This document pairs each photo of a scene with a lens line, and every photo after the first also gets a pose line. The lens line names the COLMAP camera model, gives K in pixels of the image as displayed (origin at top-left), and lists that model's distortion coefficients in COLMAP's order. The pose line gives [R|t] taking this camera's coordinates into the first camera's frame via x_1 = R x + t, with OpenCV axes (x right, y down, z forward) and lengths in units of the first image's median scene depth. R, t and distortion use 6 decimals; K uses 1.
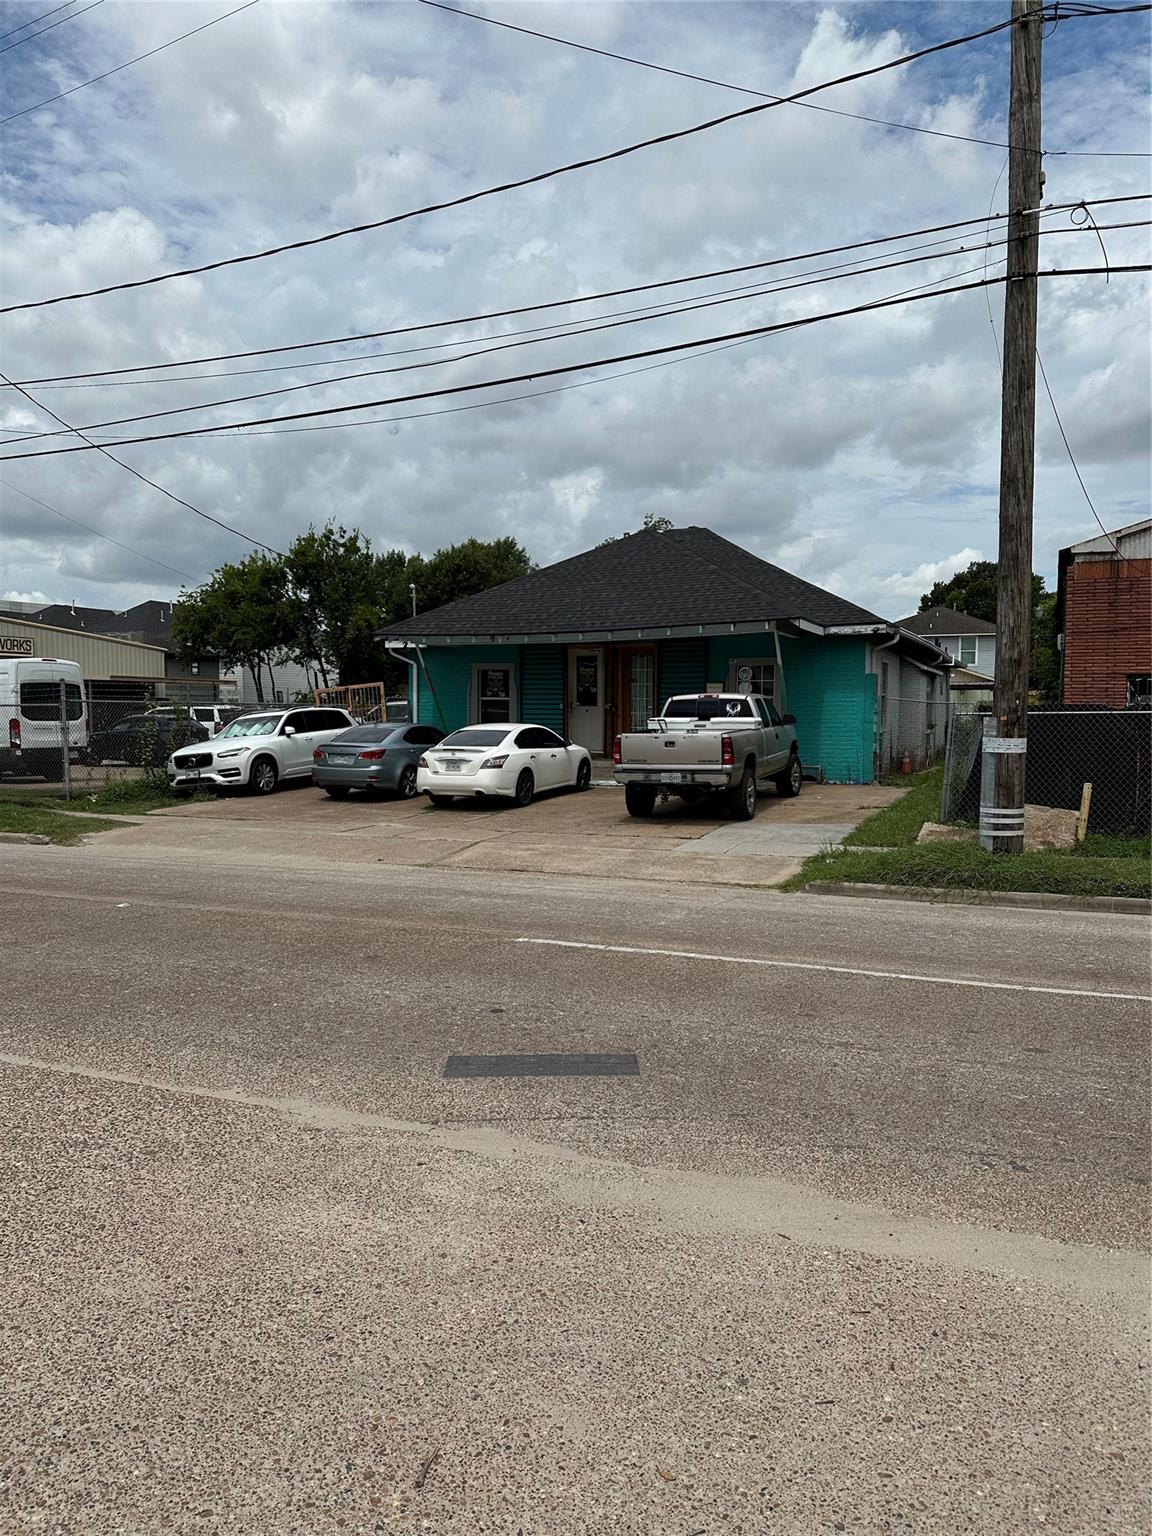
lens RADIAL K [[1077.9, 0, 573.4], [0, 1077.9, 776.6], [0, 0, 1]] dist [0.075340, -0.086264]
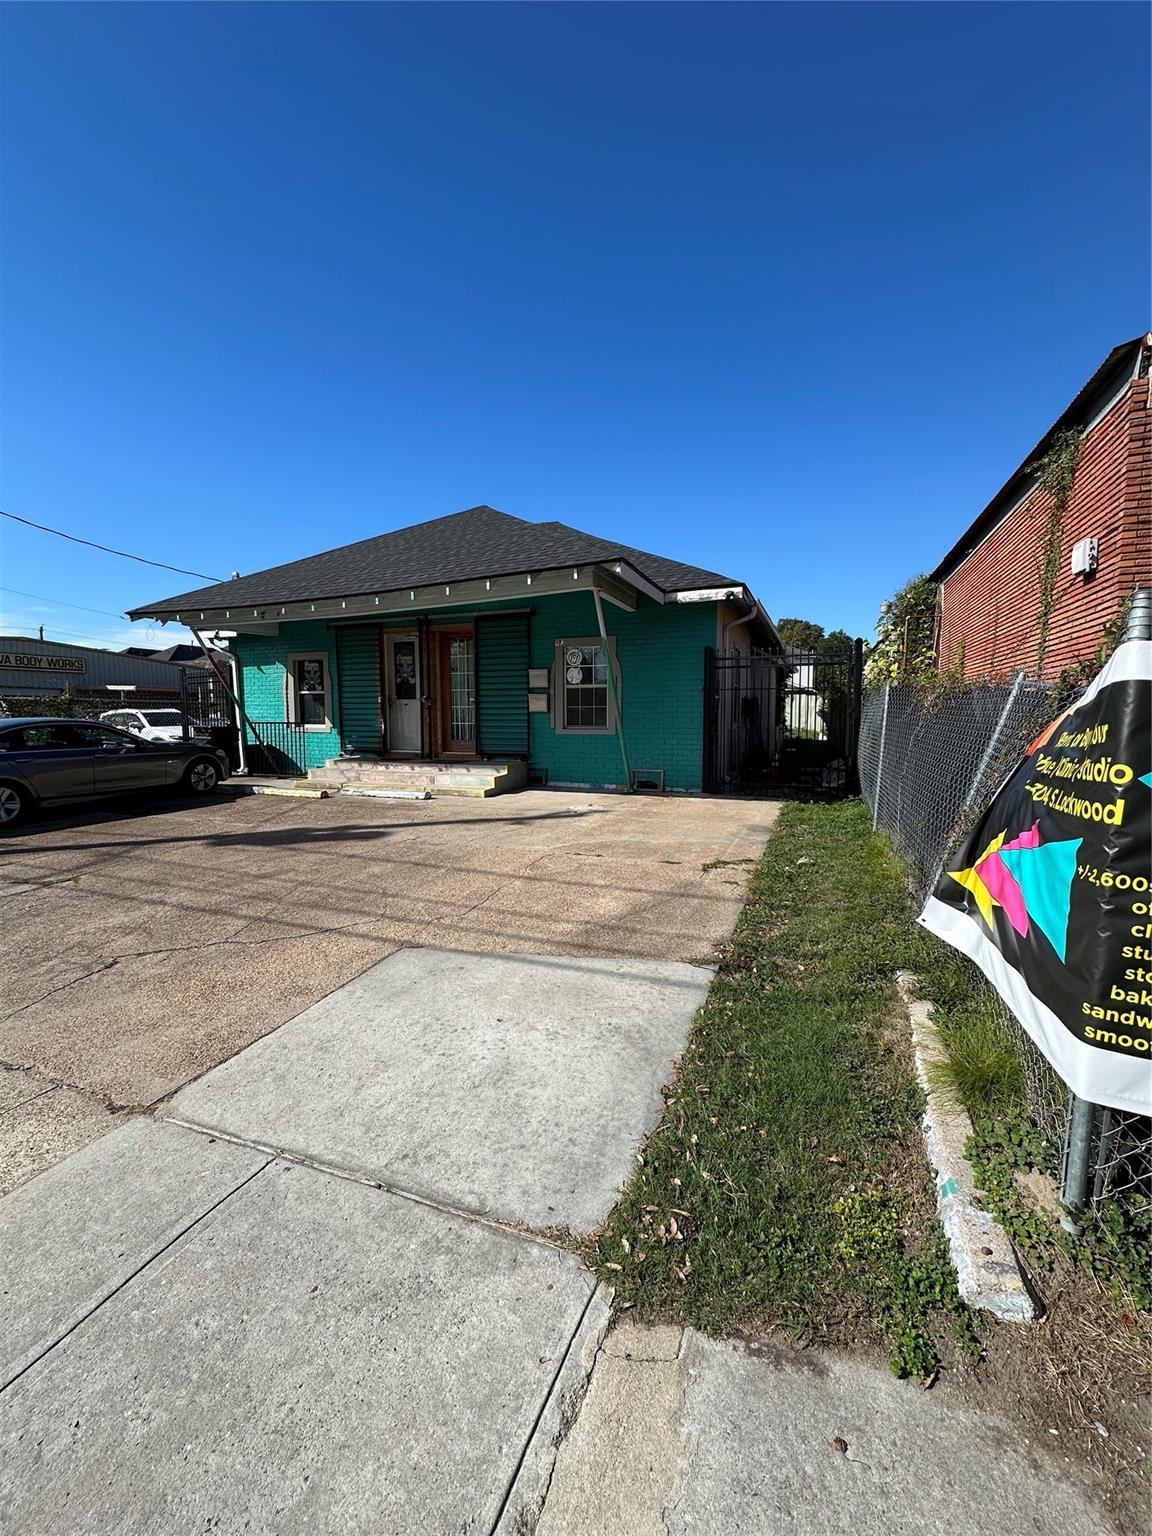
lens RADIAL K [[611.7, 0, 582.1], [0, 611.7, 768.7], [0, 0, 1]] dist [-0.002180, 0.001522]
pose [[0.999274, -0.007650, 0.037329, 0.148133], [0.006629, 0.999602, 0.027403, -0.023515], [-0.037524, -0.027135, 0.998927, 0.534267]]
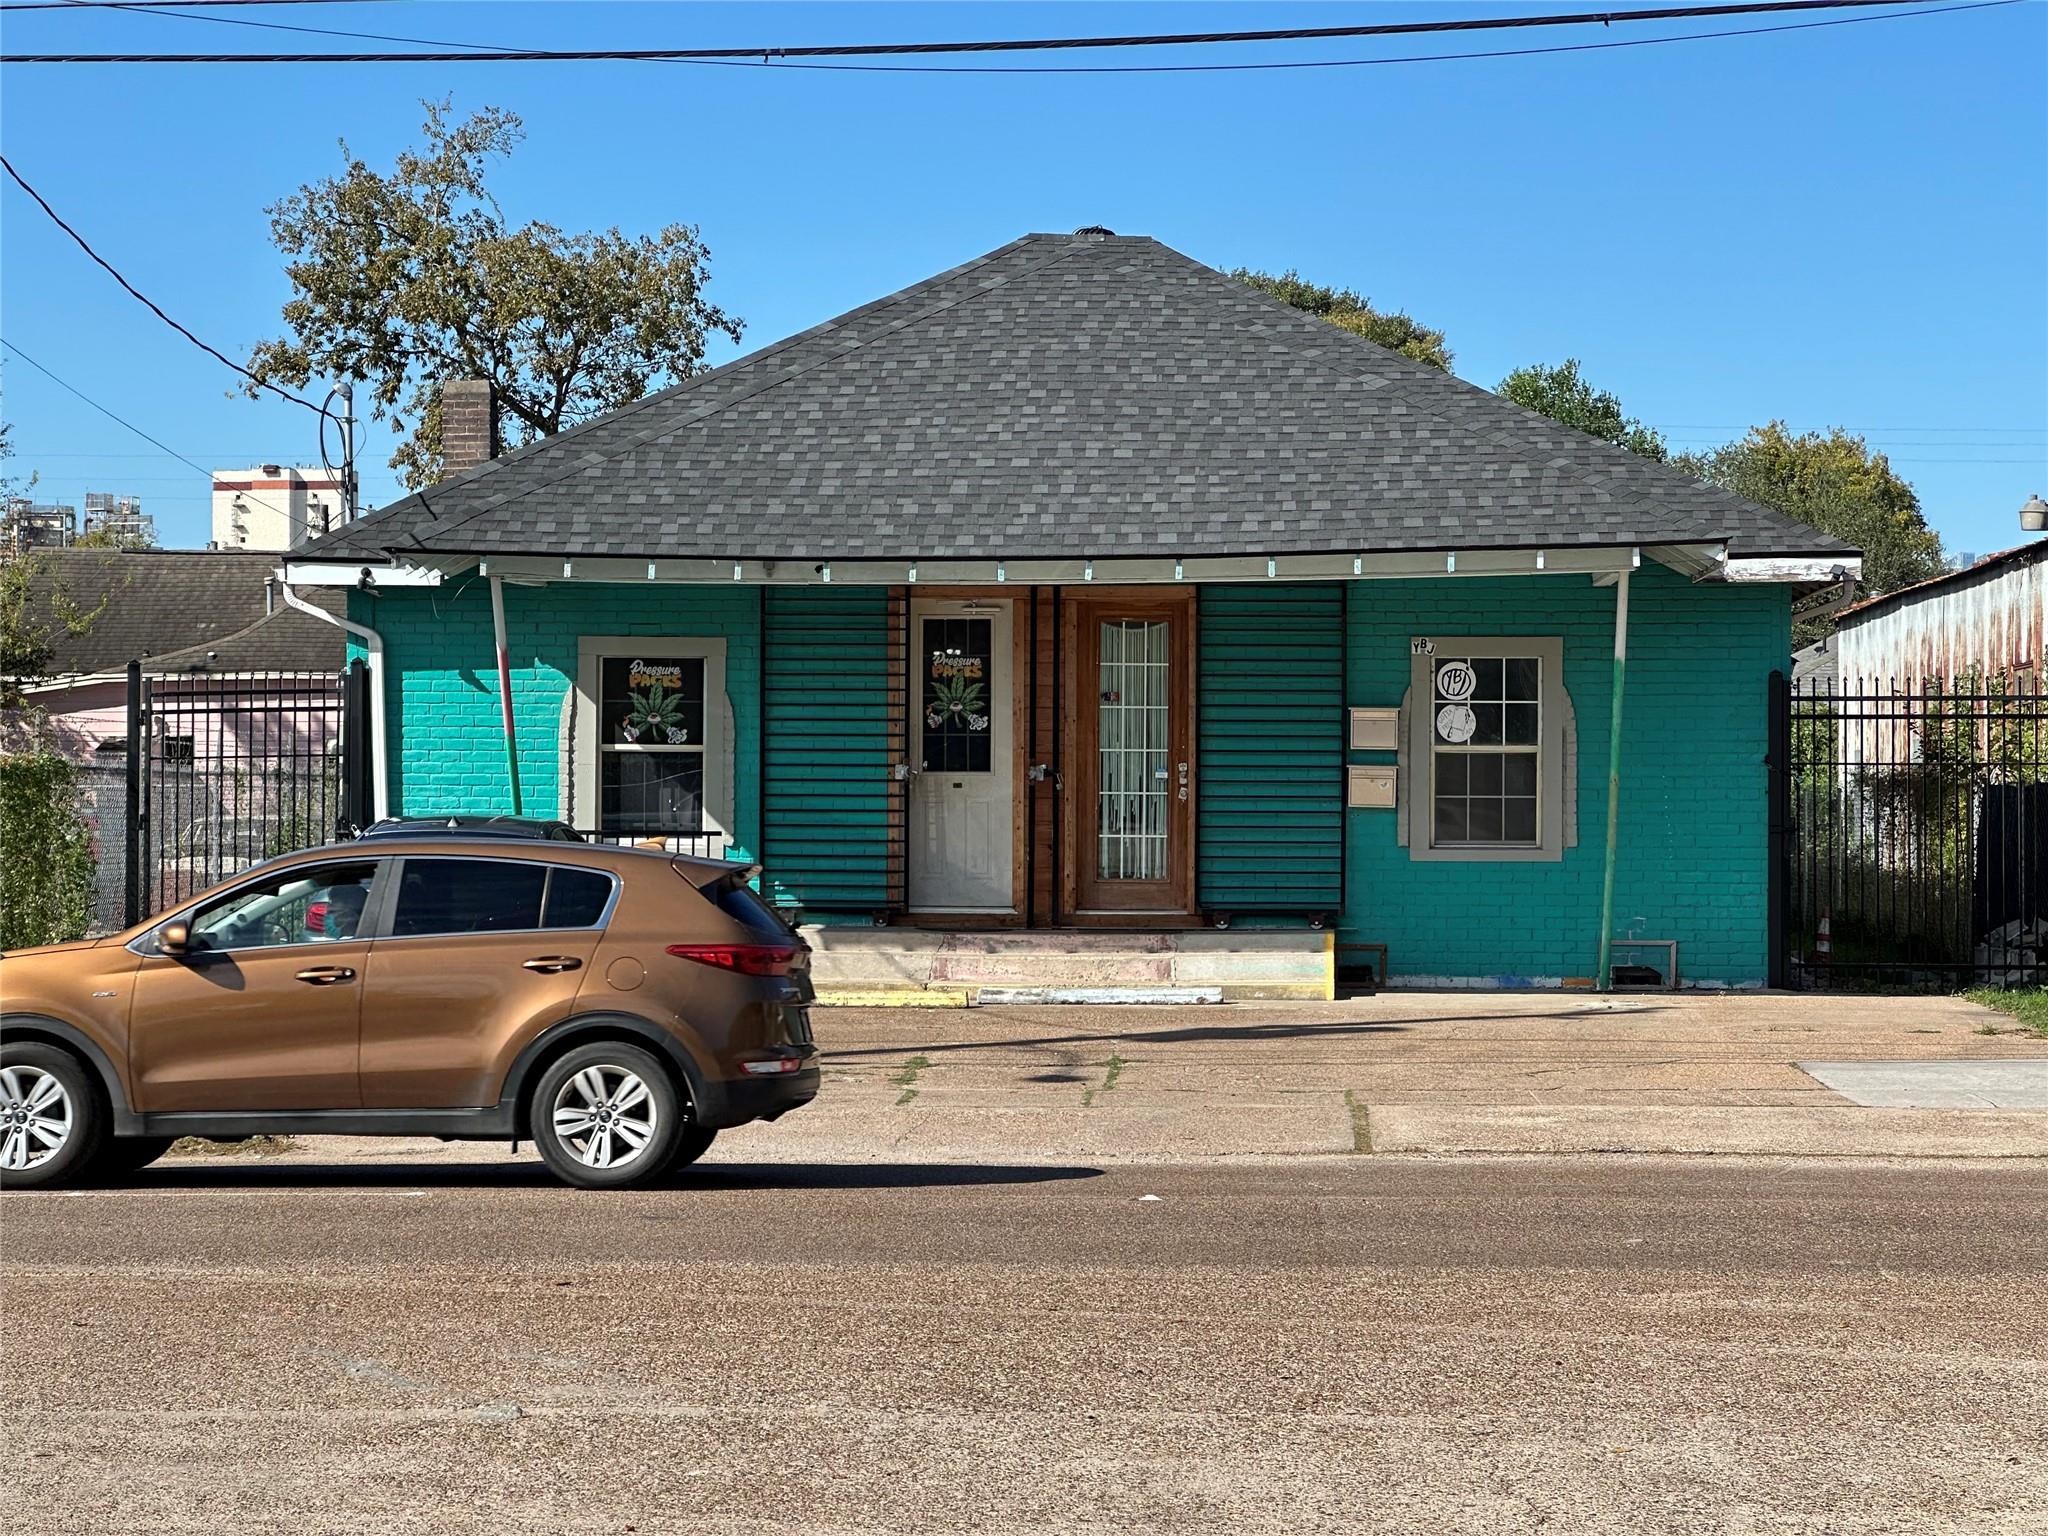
lens RADIAL K [[4562.1, 0, 1012.2], [0, 4562.1, 767.1], [0, 0, 1]] dist [0.139080, 0.000000]
pose [[0.936273, 0.004977, 0.351238, -0.498911], [0.019425, 0.997636, -0.065914, 0.027491], [-0.350736, 0.068536, 0.933963, -0.334697]]
